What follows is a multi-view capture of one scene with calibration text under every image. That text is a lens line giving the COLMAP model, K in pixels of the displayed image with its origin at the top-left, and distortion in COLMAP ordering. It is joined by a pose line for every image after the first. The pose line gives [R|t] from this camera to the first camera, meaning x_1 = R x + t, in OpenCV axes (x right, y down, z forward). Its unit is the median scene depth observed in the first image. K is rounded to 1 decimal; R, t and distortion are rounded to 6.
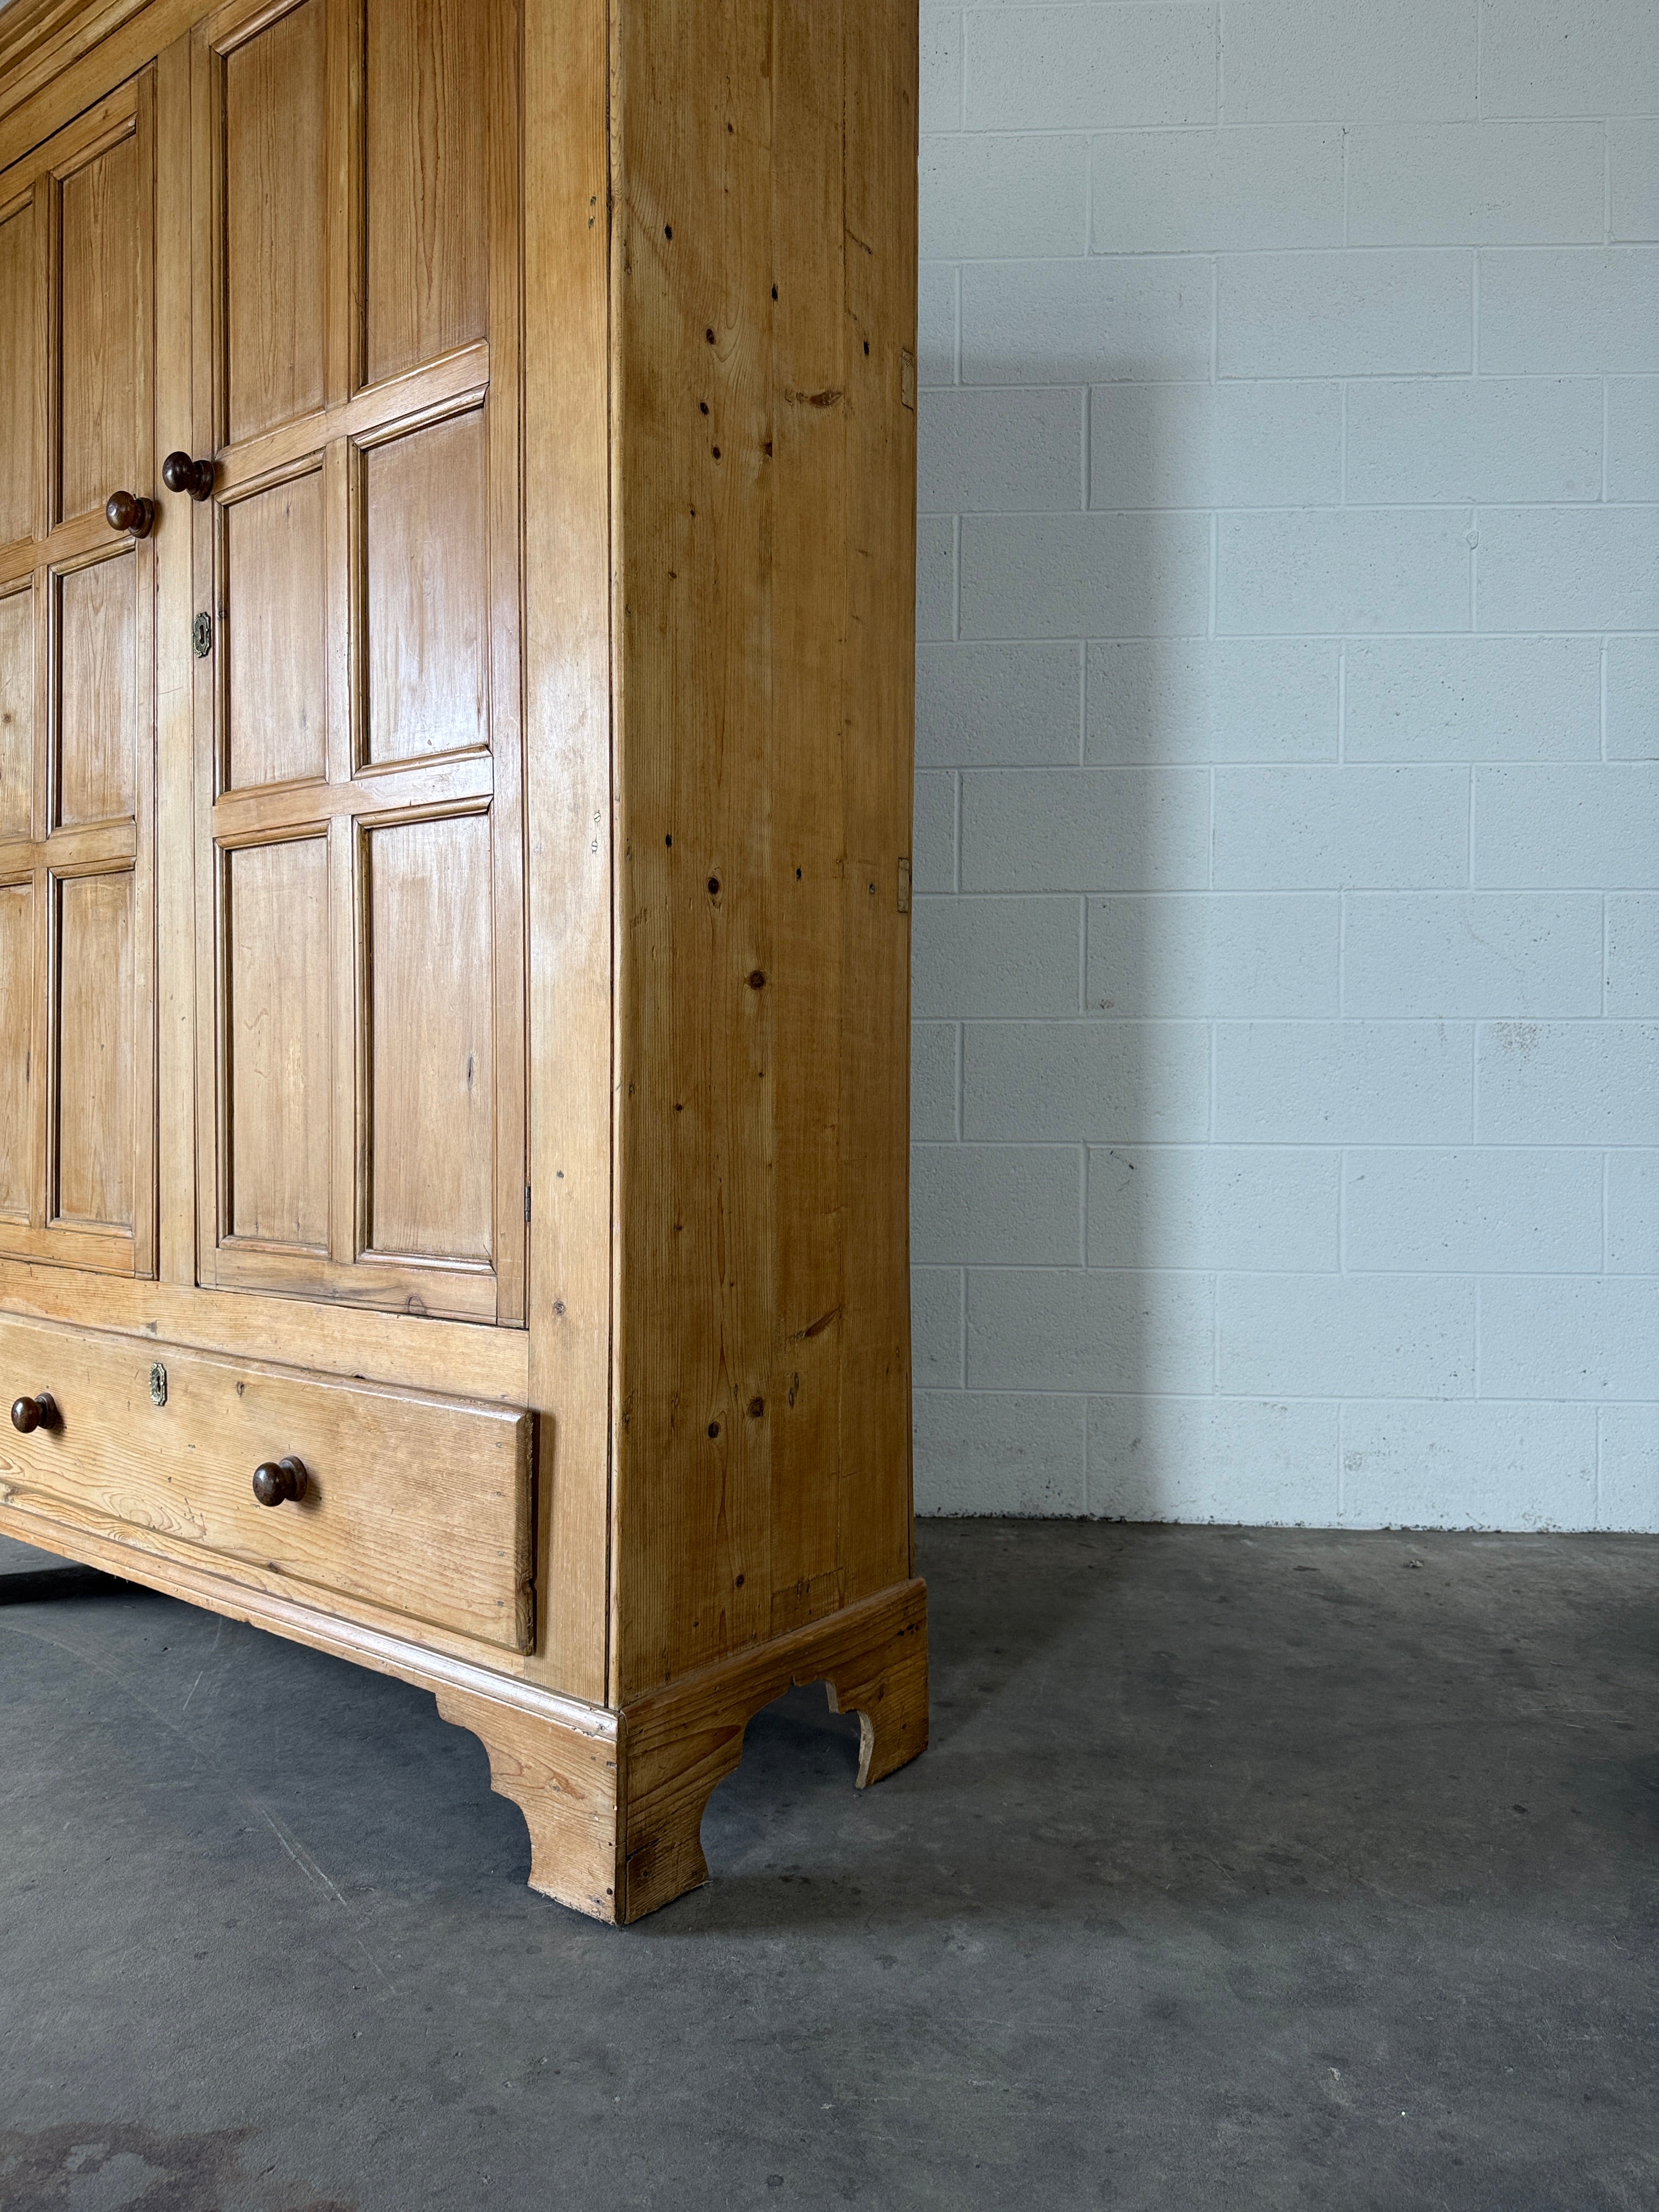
lens RADIAL K [[1587.6, 0, 828.9], [0, 1587.6, 1114.9], [0, 0, 1]] dist [0.014035, -0.020031]
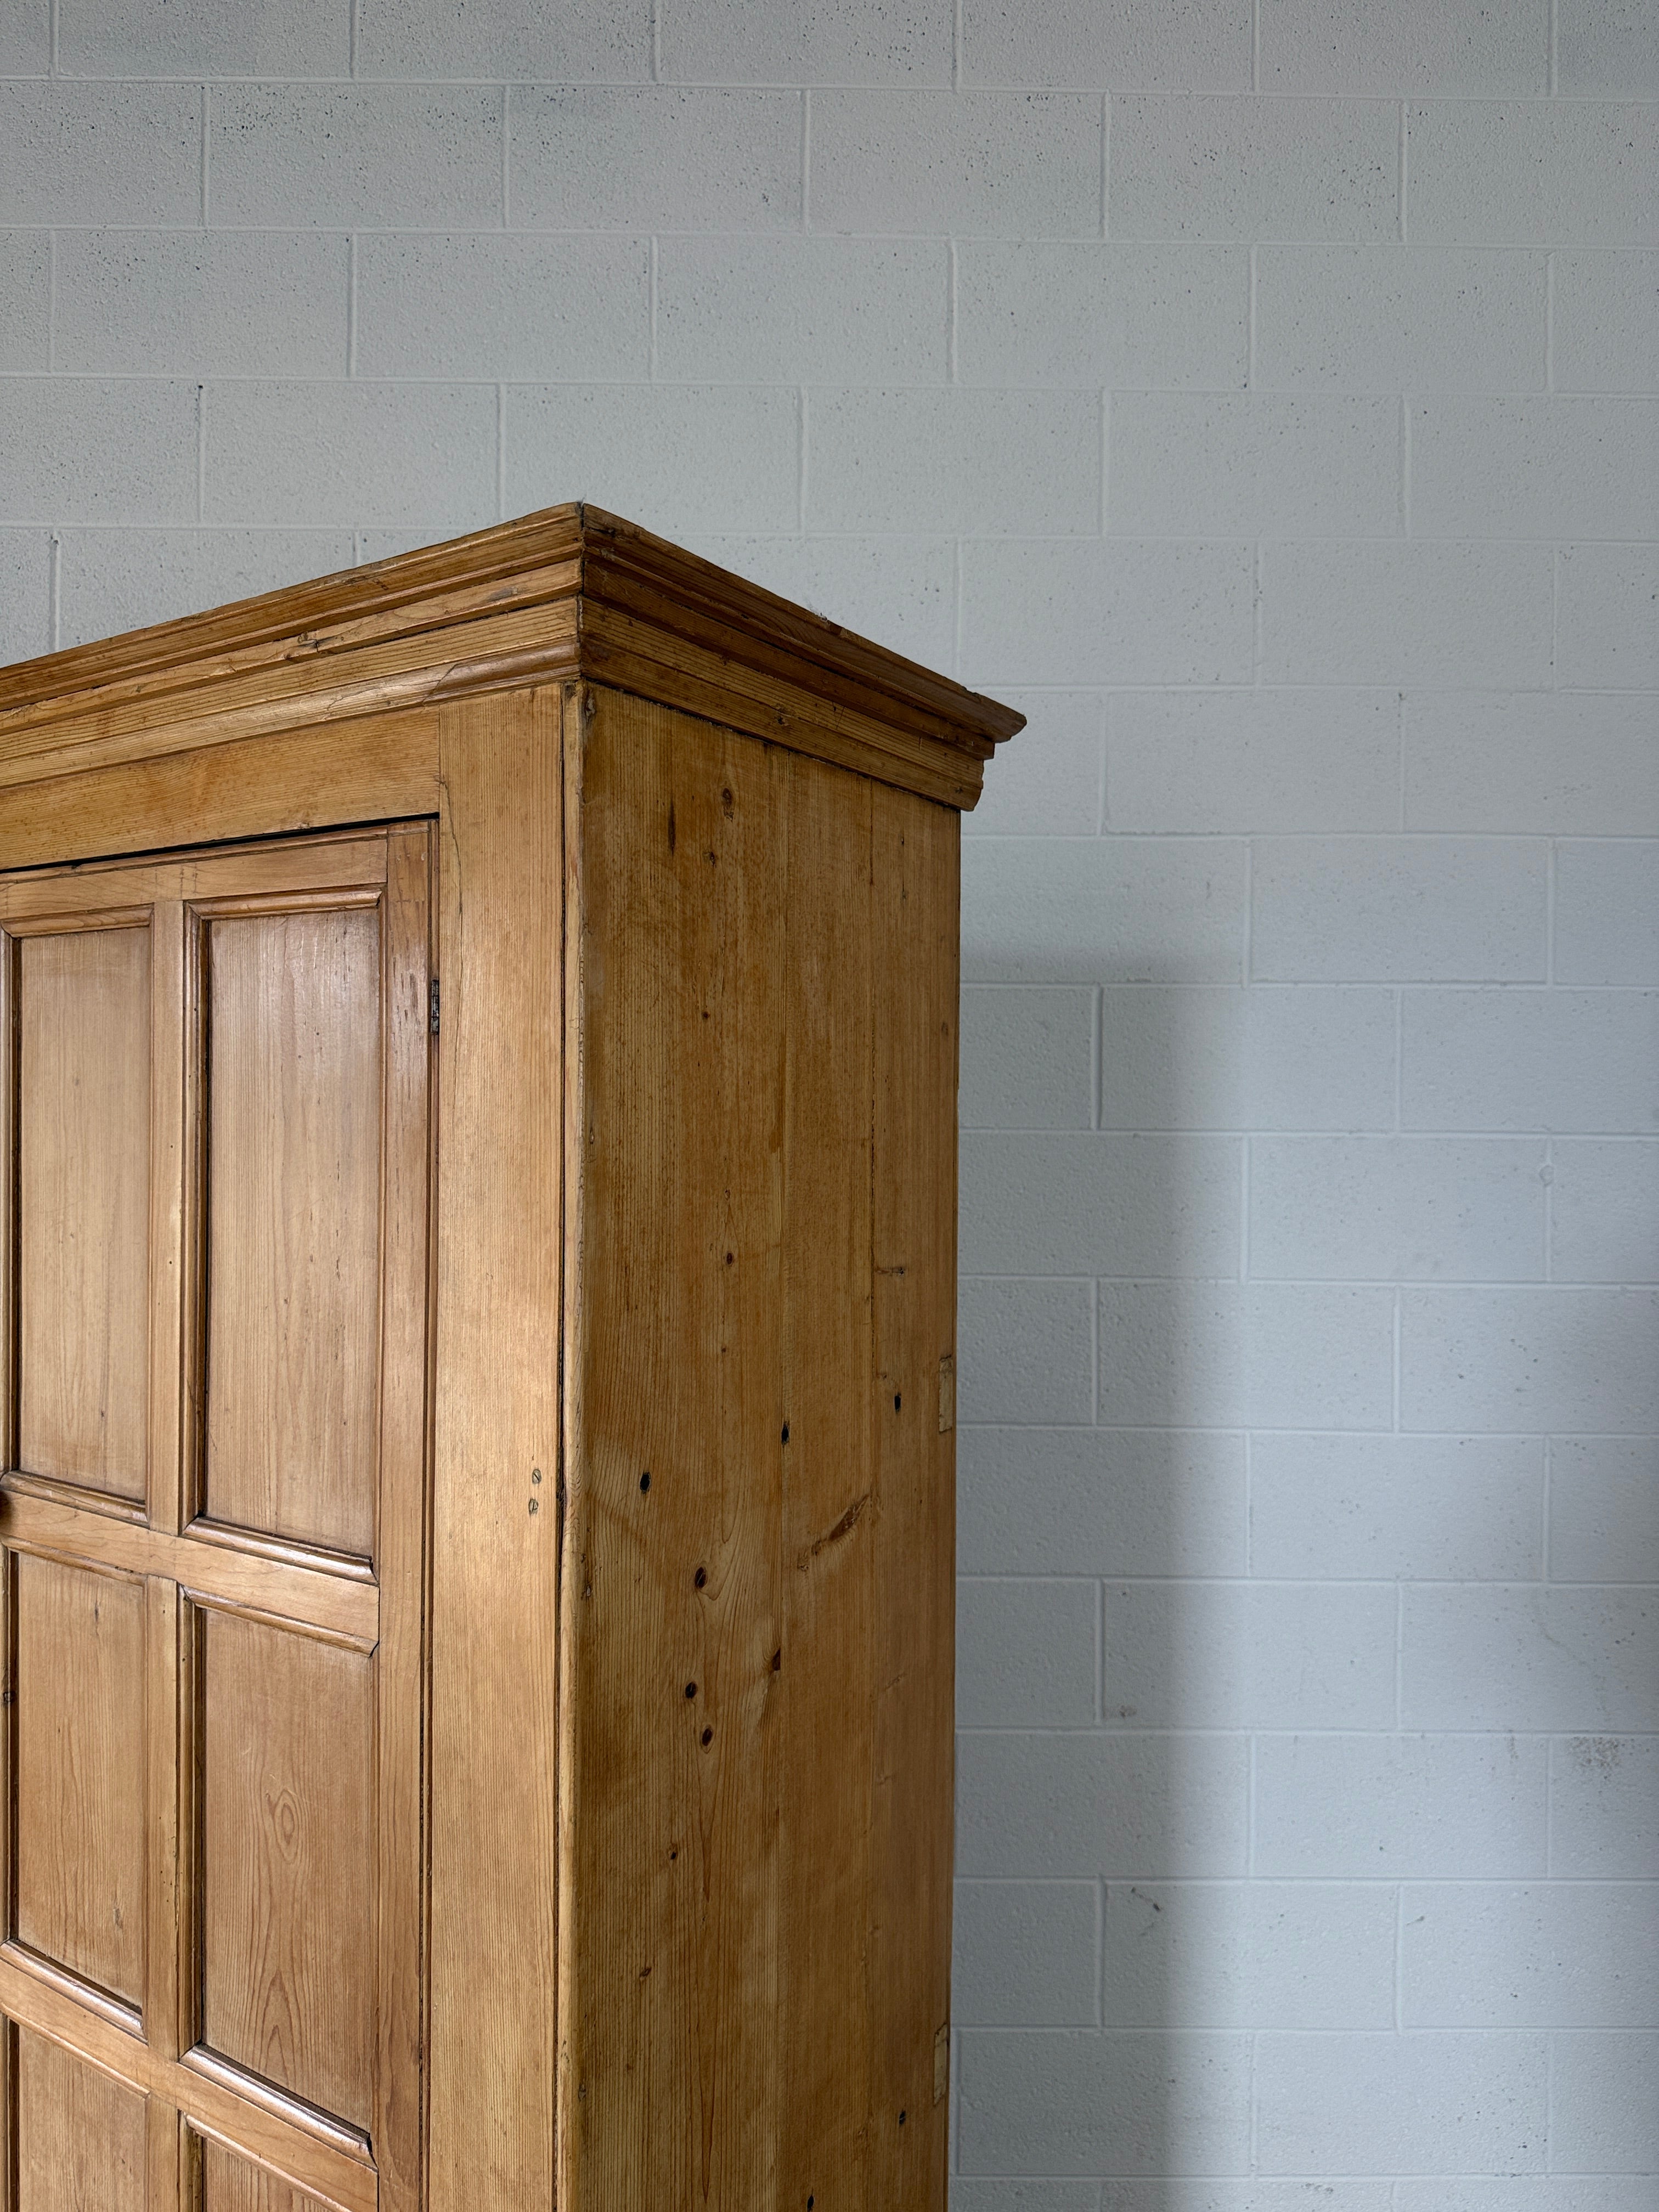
lens RADIAL K [[1587.6, 0, 827.2], [0, 1587.6, 1105.0], [0, 0, 1]] dist [0.014035, -0.020031]
pose [[0.998235, 0.004643, 0.059206, -0.053013], [-0.003998, 0.999932, -0.011000, -0.602079], [-0.059253, 0.010744, 0.998185, 0.256266]]
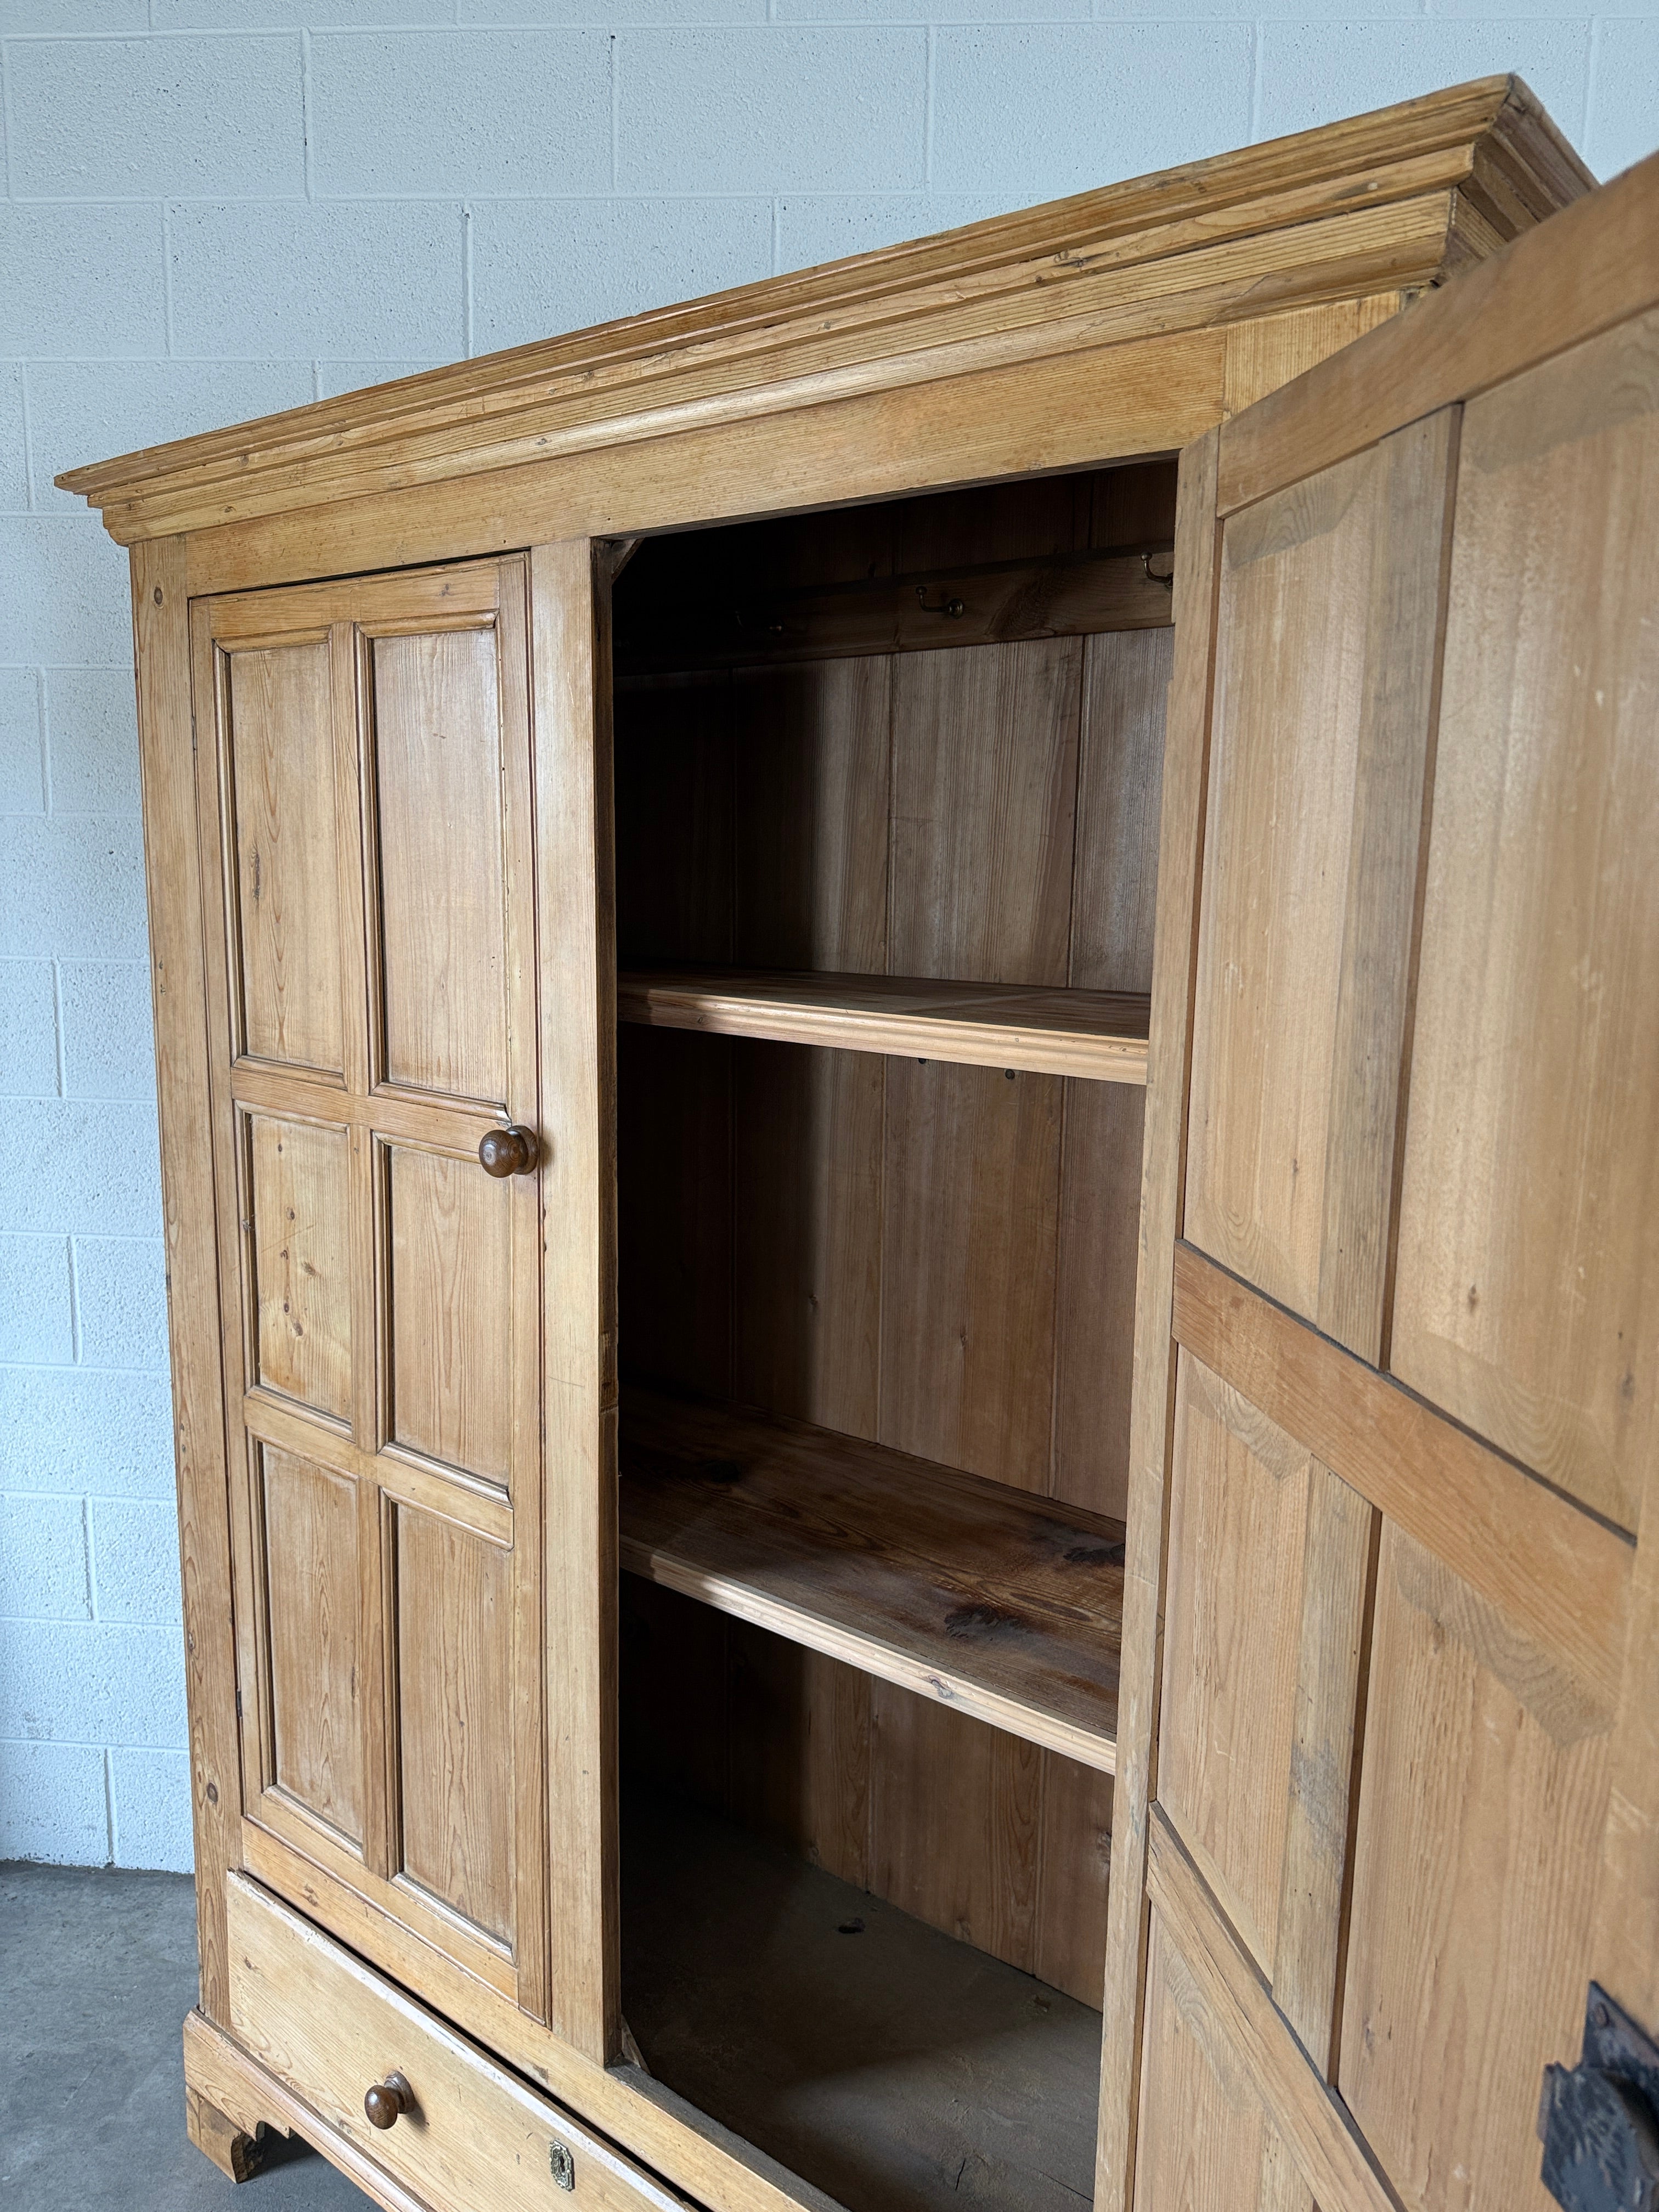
lens RADIAL K [[1587.6, 0, 832.0], [0, 1587.6, 1114.7], [0, 0, 1]] dist [0.014035, -0.020031]
pose [[0.999755, 0.018651, -0.011889, -0.294183], [-0.016756, 0.989534, 0.143324, -0.554030], [0.014438, -0.143090, 0.989604, 0.242139]]
